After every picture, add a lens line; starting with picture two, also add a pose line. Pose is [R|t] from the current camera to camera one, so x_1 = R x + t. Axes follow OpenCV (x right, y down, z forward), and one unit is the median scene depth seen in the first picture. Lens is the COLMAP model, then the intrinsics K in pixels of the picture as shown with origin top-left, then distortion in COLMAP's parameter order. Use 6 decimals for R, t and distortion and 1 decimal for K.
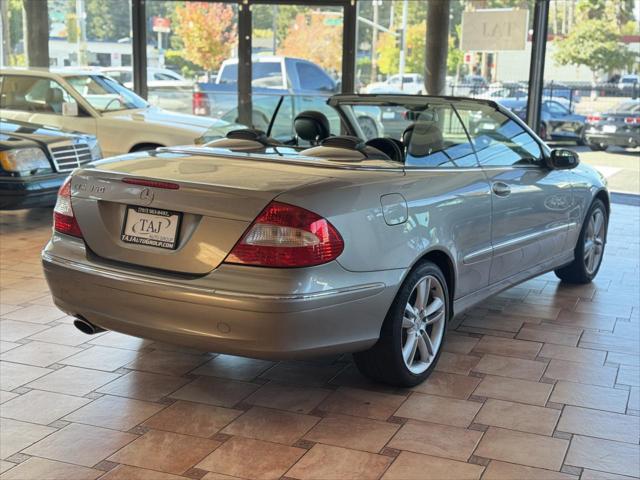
lens RADIAL K [[904.1, 0, 318.4], [0, 904.1, 238.0], [0, 0, 1]] dist [0.188102, -0.157018]
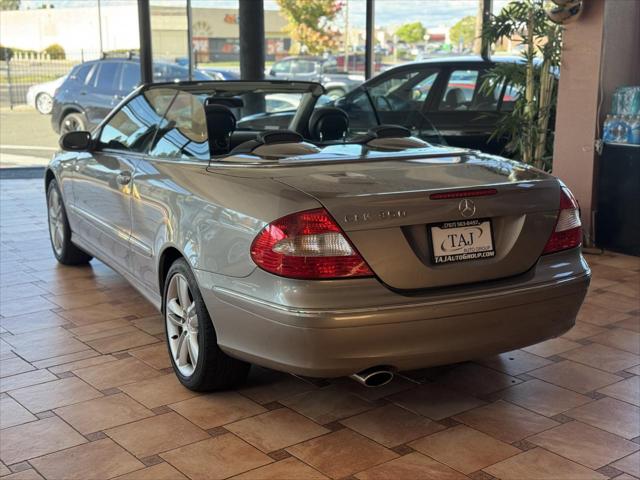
lens RADIAL K [[904.1, 0, 318.4], [0, 904.1, 238.0], [0, 0, 1]] dist [0.188102, -0.157018]
pose [[0.490546, -0.208364, 0.846138, -0.954780], [0.170484, 0.975176, 0.141303, -0.156737], [-0.854576, 0.074938, 0.513891, 0.597674]]
